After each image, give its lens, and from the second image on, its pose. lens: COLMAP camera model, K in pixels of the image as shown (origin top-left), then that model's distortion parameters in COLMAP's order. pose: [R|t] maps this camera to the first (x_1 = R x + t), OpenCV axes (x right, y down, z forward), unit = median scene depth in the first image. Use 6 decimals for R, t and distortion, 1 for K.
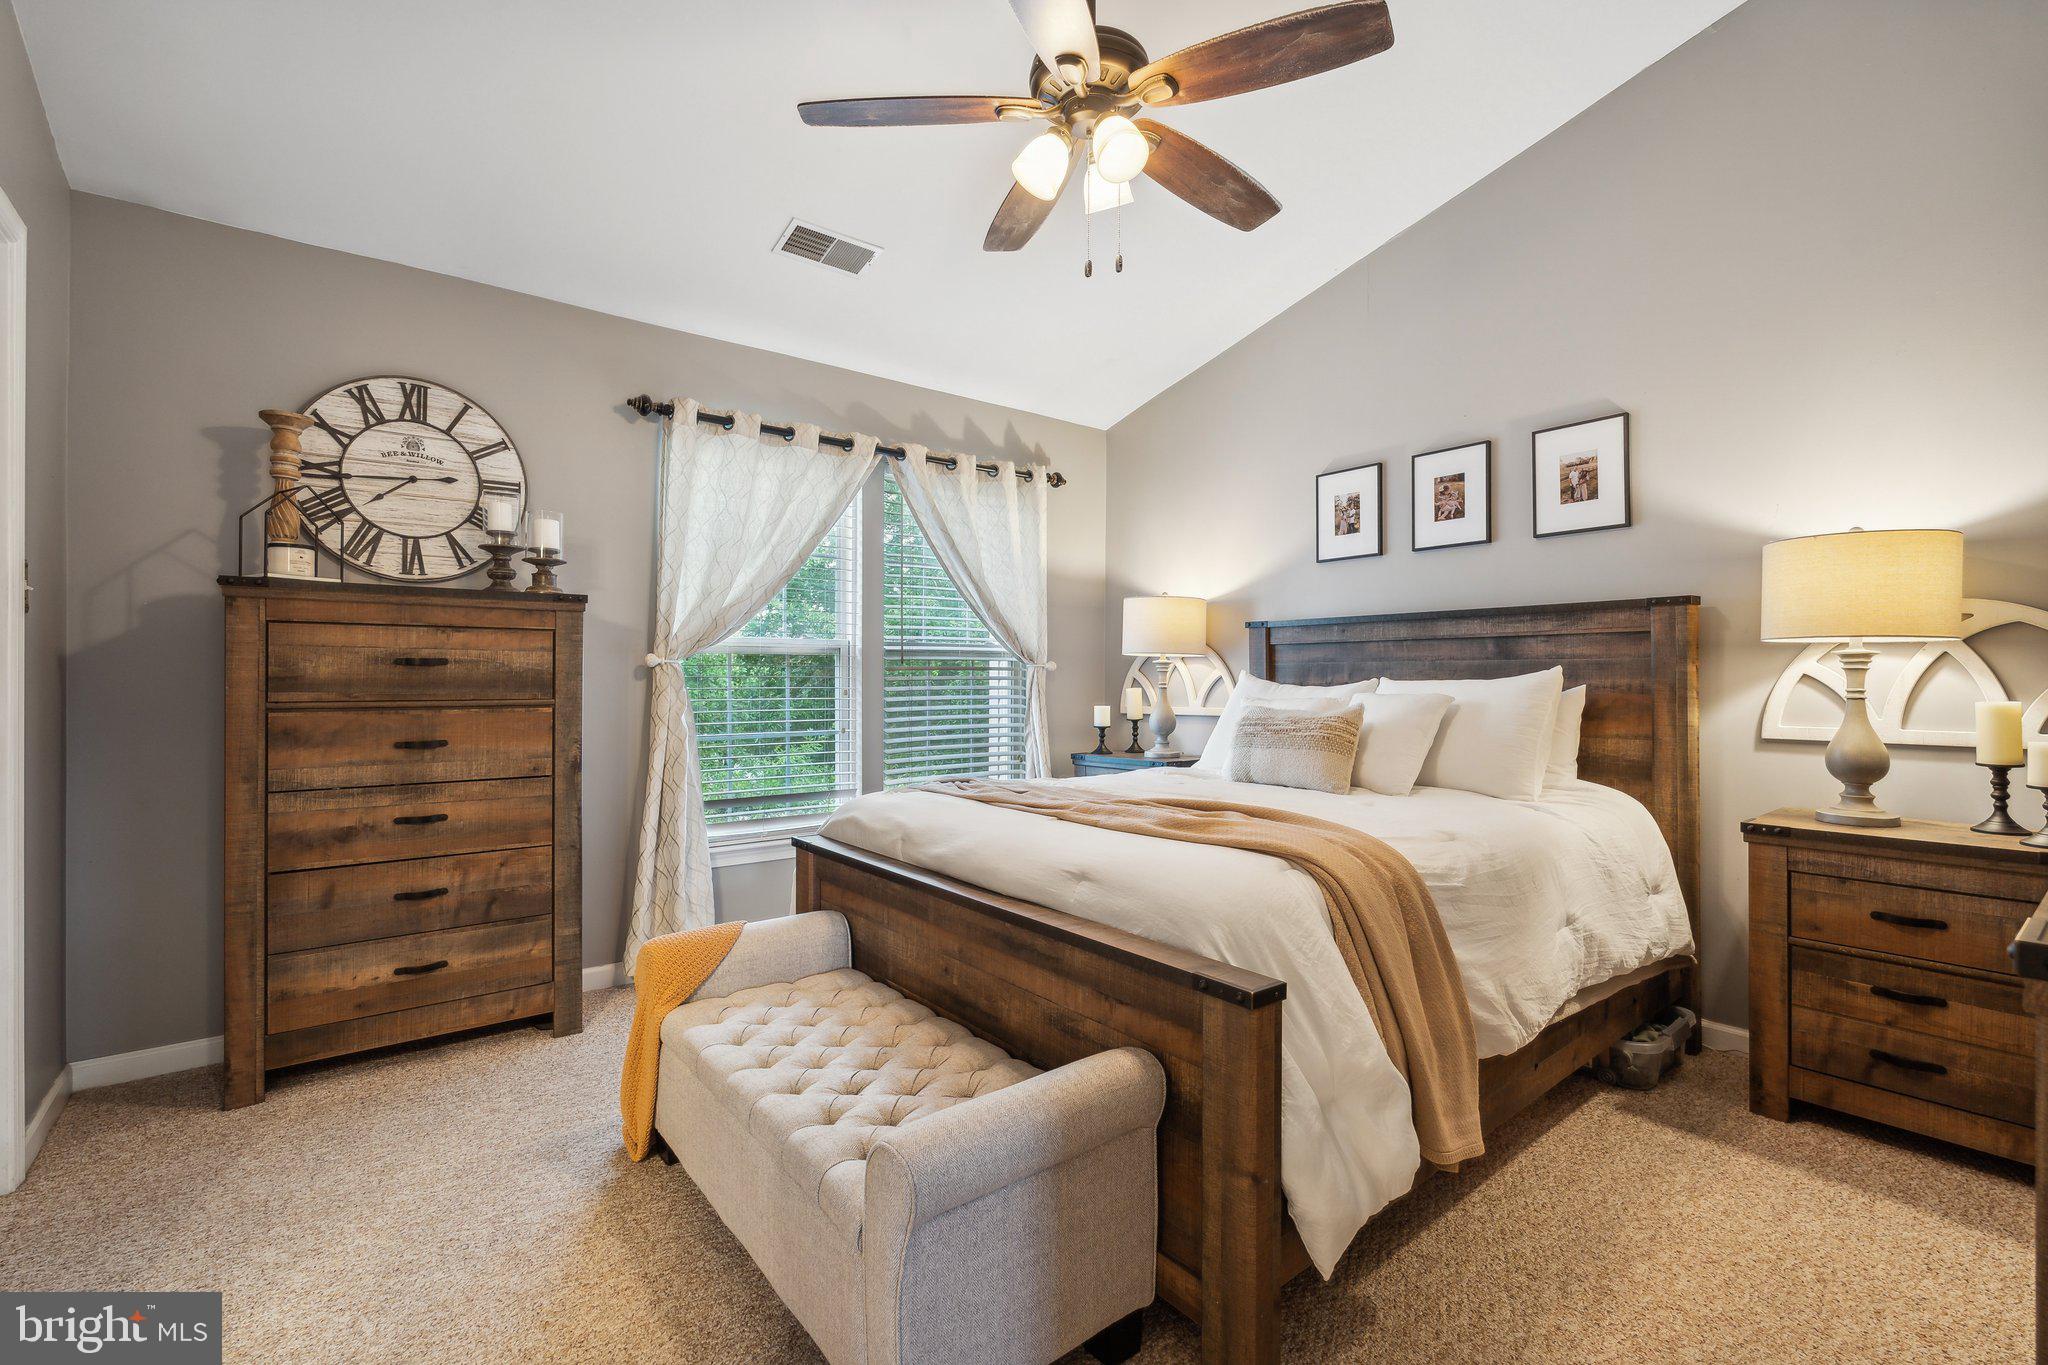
lens RADIAL K [[921.1, 0, 1033.1], [0, 921.1, 673.2], [0, 0, 1]] dist [-0.000424, -0.000323]
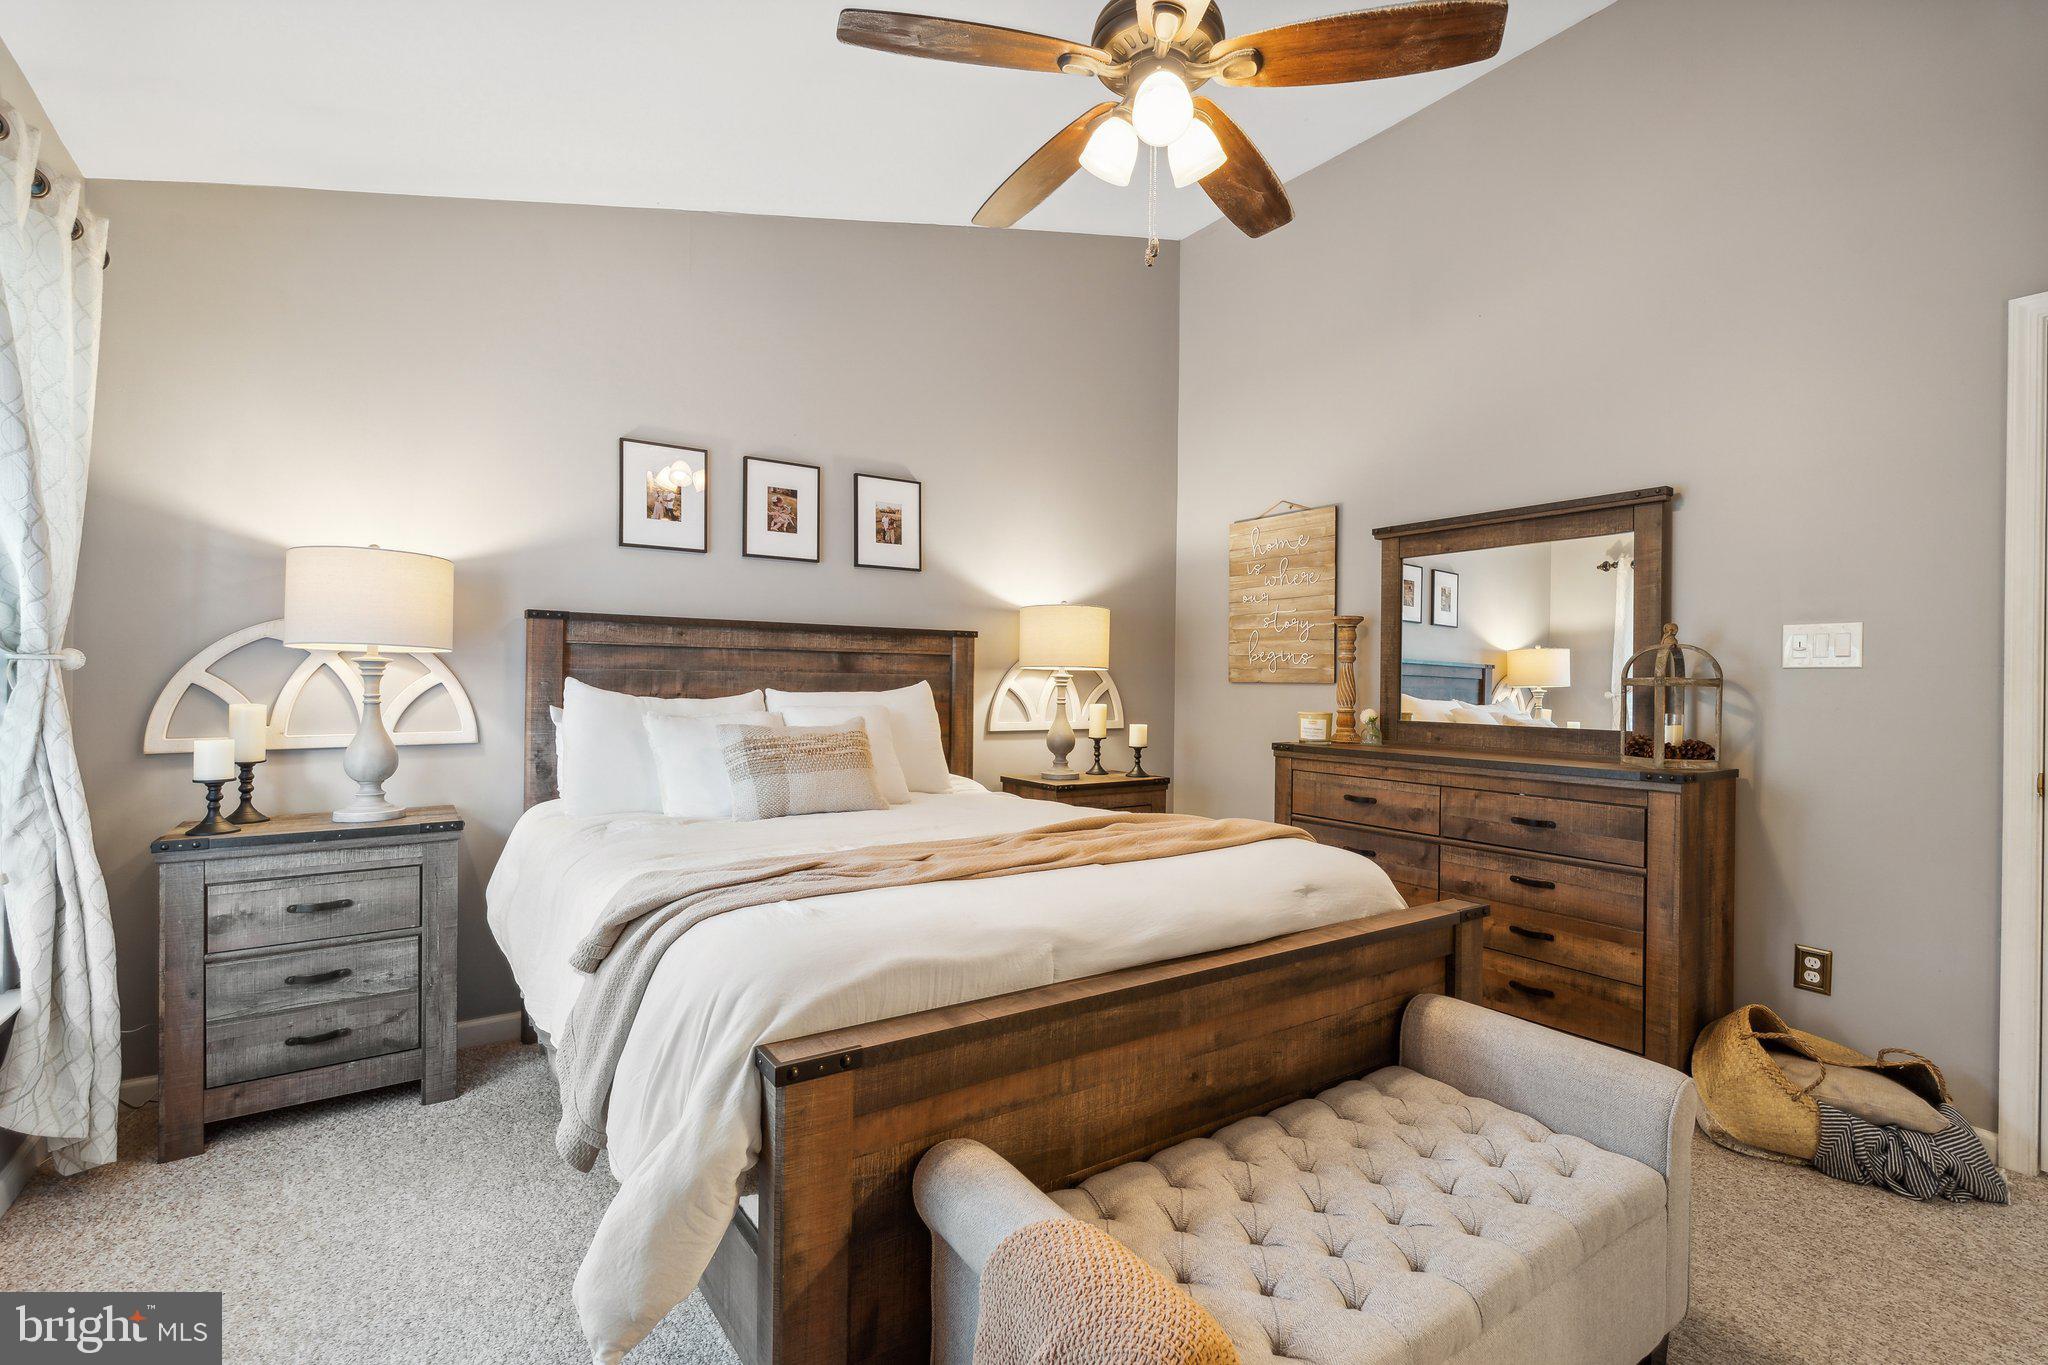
lens RADIAL K [[909.7, 0, 1024.0], [0, 909.7, 682.5], [0, 0, 1]] dist [0.019643, -0.000029]
pose [[0.071206, 0.007197, 0.997436, -0.549599], [-0.013368, 0.999891, -0.006260, 0.000899], [-0.997372, -0.012888, 0.071295, 0.693504]]
